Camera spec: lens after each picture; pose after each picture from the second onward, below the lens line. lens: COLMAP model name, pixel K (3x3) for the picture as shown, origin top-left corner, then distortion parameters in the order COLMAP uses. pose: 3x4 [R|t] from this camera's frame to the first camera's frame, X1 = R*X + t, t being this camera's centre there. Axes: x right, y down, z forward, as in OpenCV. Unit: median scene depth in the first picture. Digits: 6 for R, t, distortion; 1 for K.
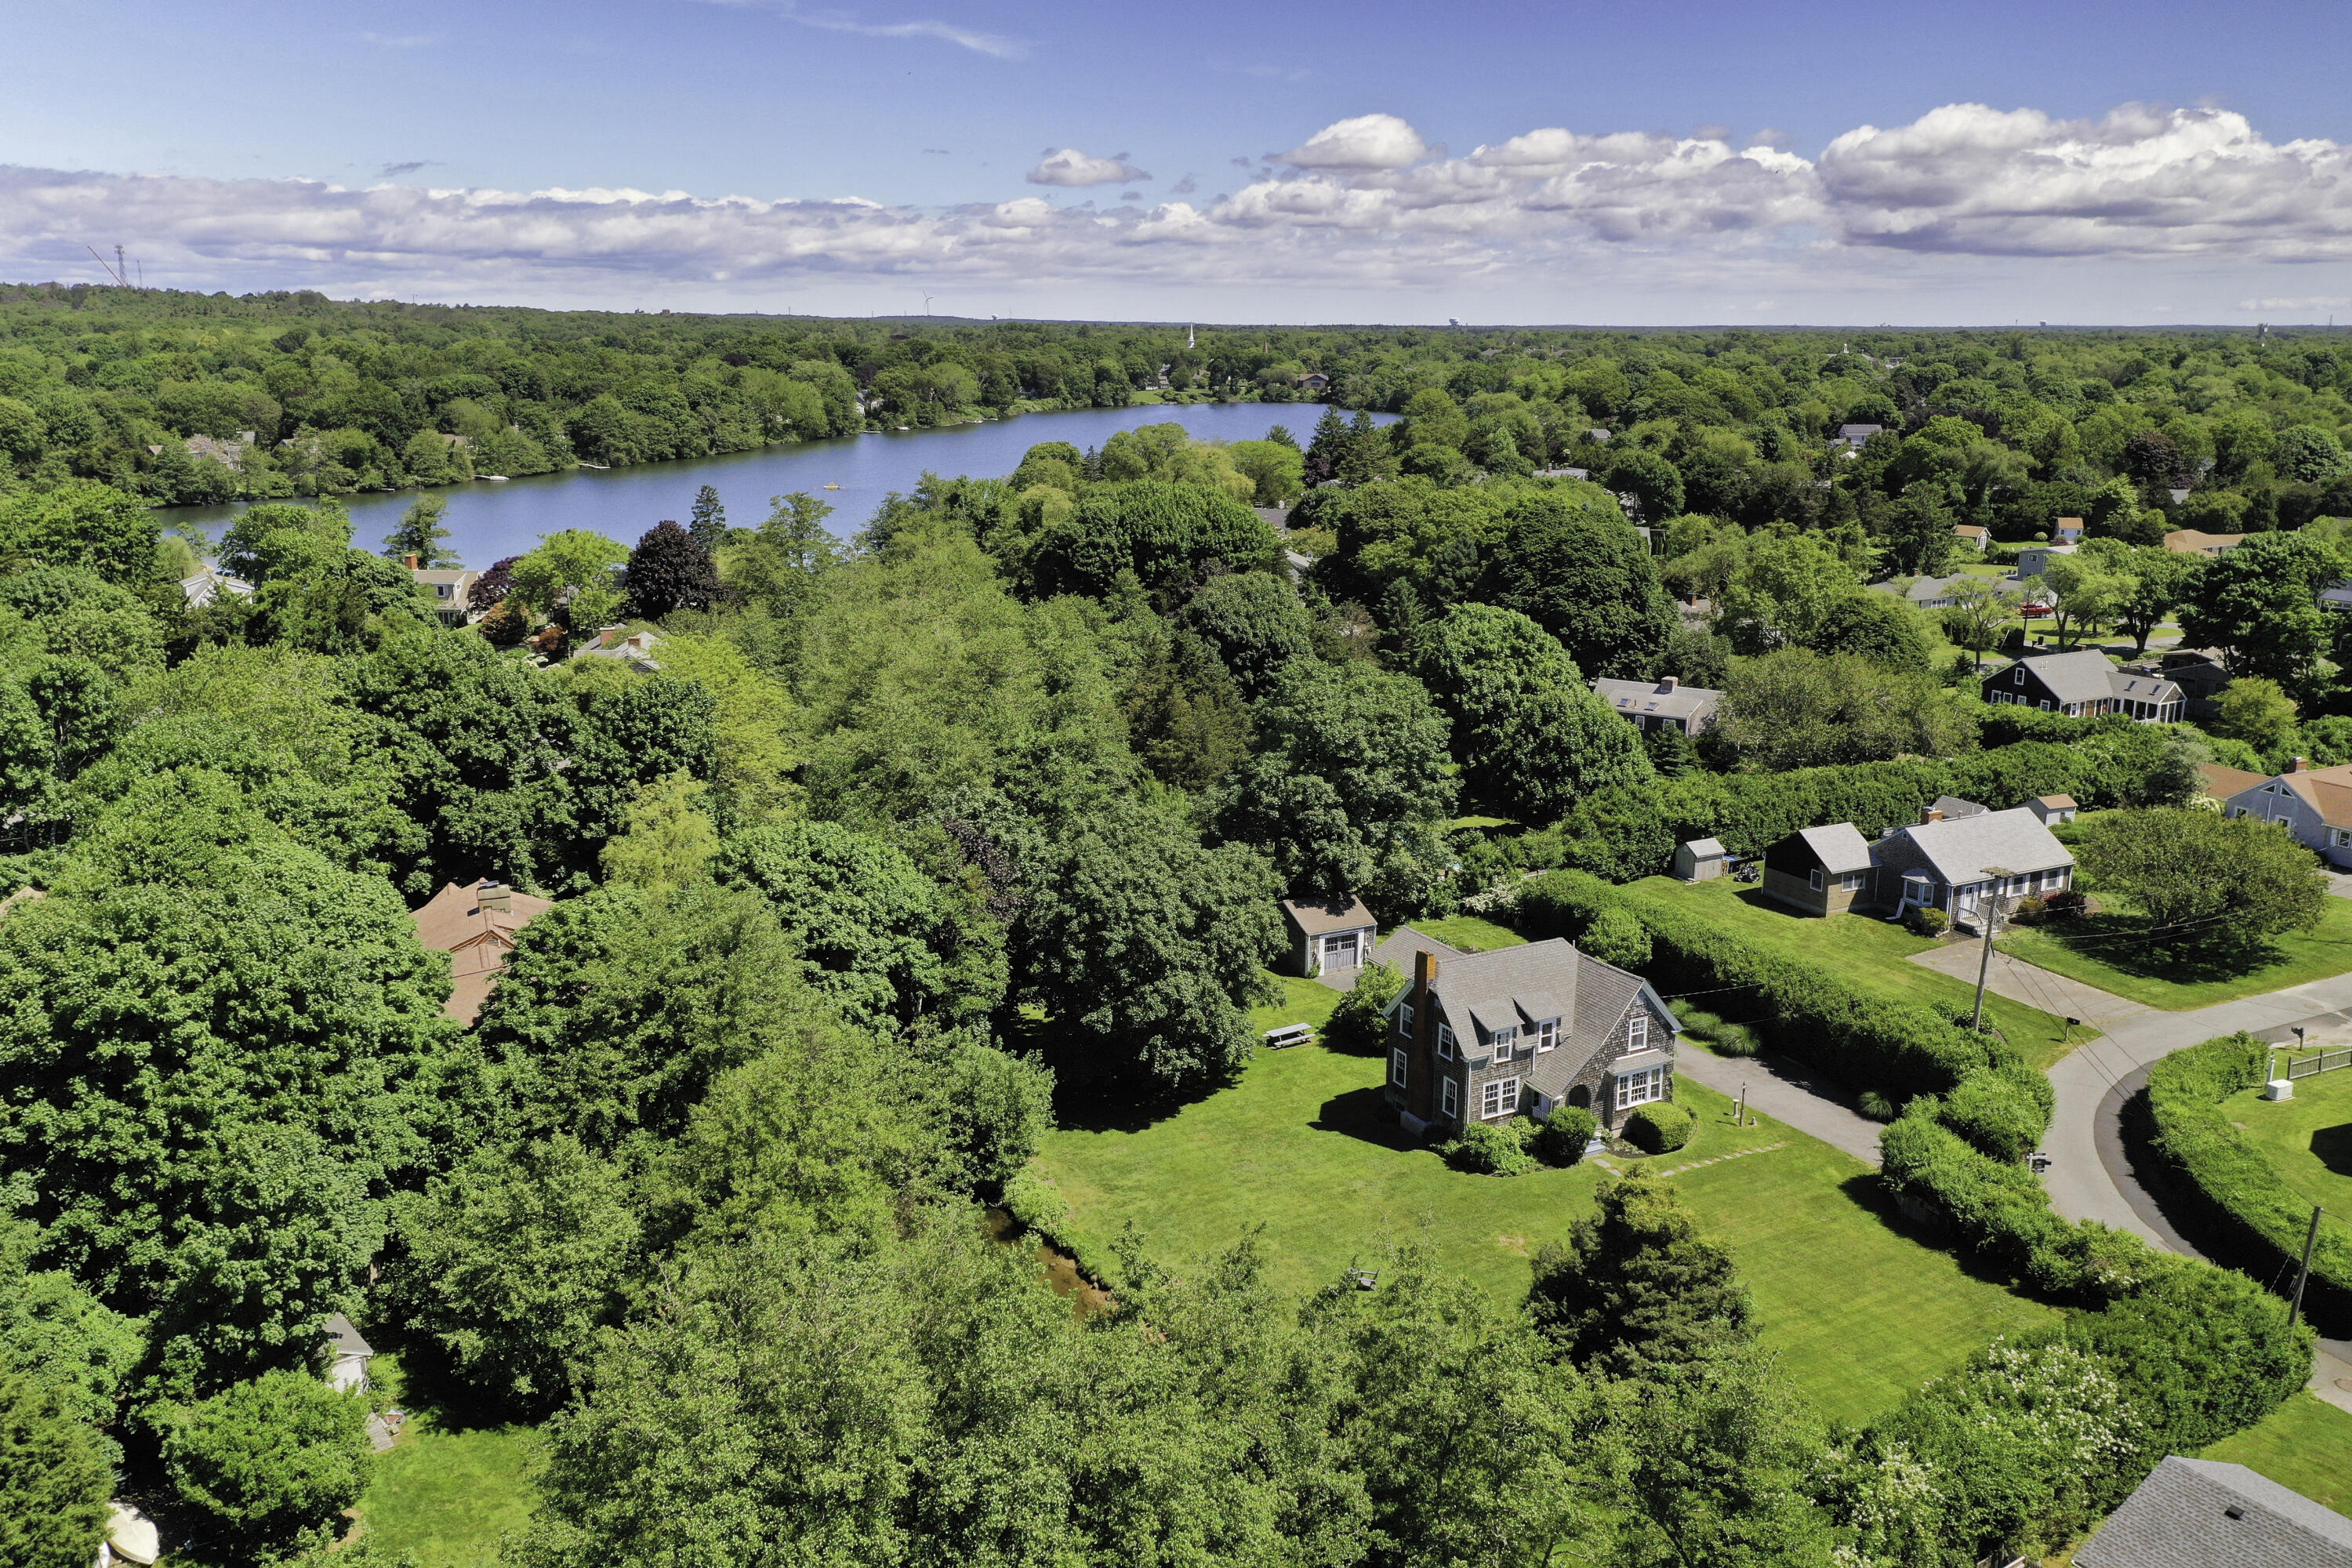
lens RADIAL K [[1876.6, 0, 1171.3], [0, 1876.6, 779.1], [0, 0, 1]] dist [0.021361, 0.010477]
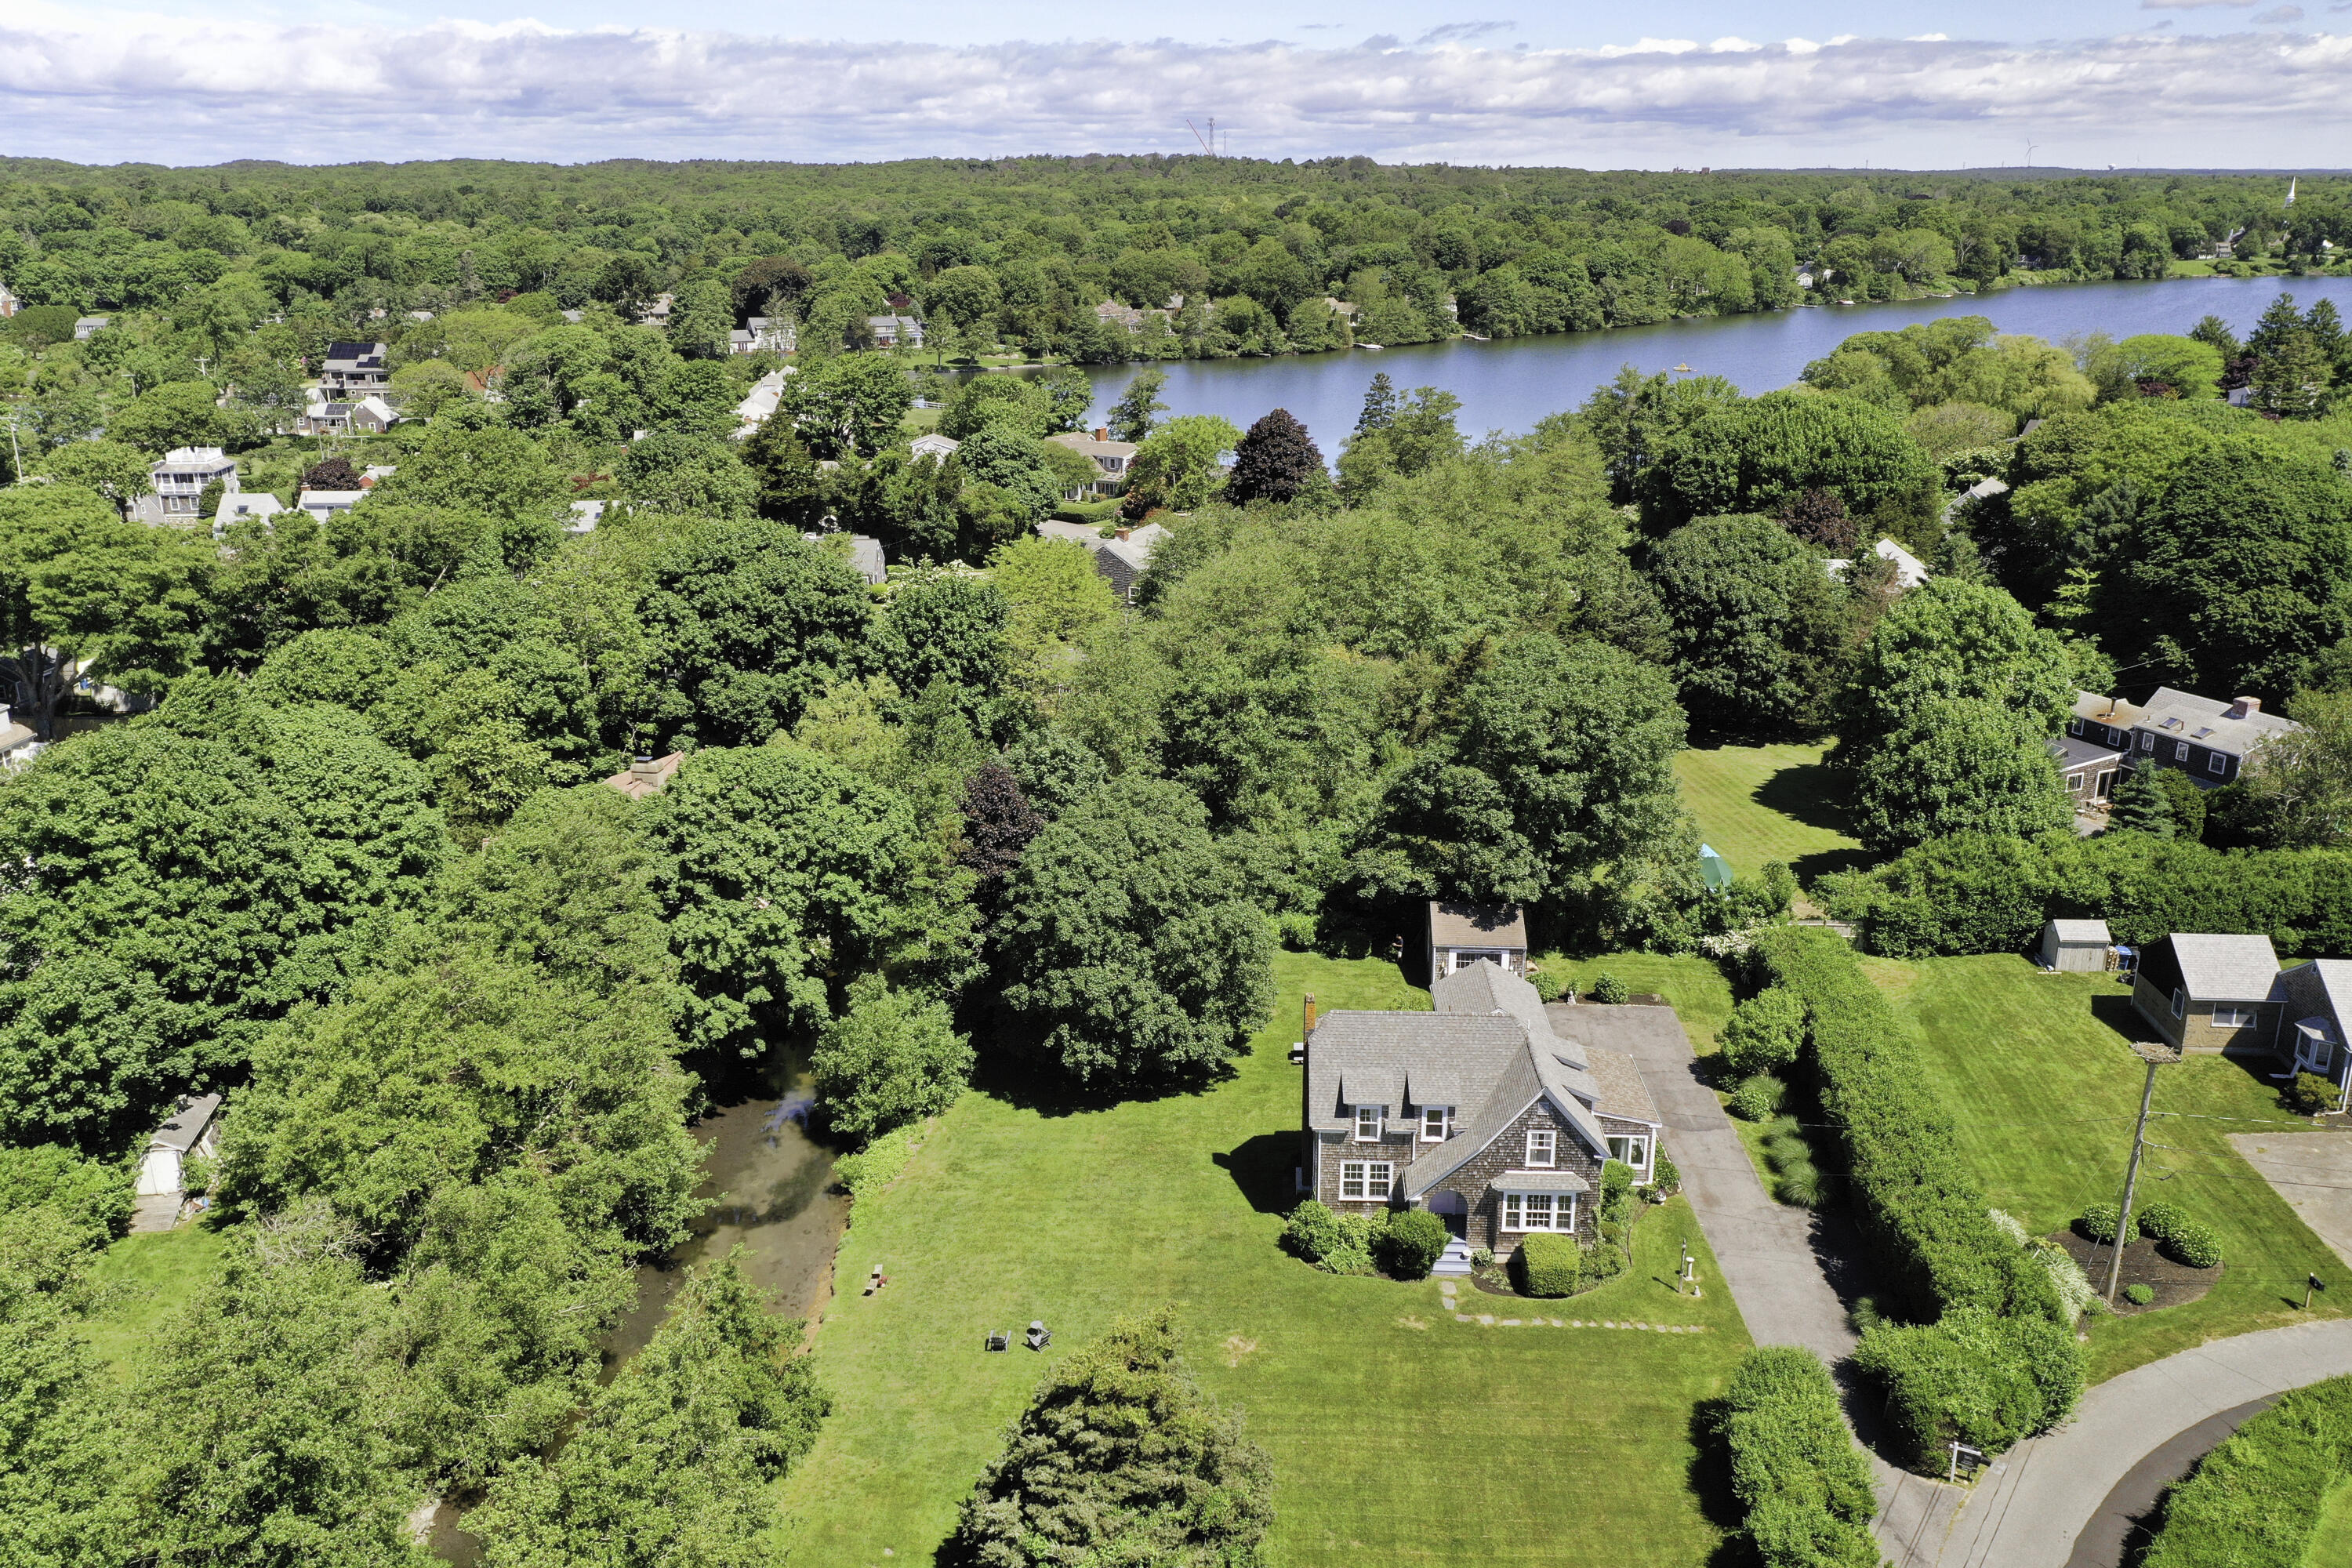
lens RADIAL K [[1876.6, 0, 1172.9], [0, 1876.6, 777.9], [0, 0, 1]] dist [0.021361, 0.010477]
pose [[0.858412, 0.150885, -0.490267, 0.379761], [-0.116131, 0.988109, 0.100767, -0.068319], [0.499642, -0.029565, 0.865728, 0.168324]]
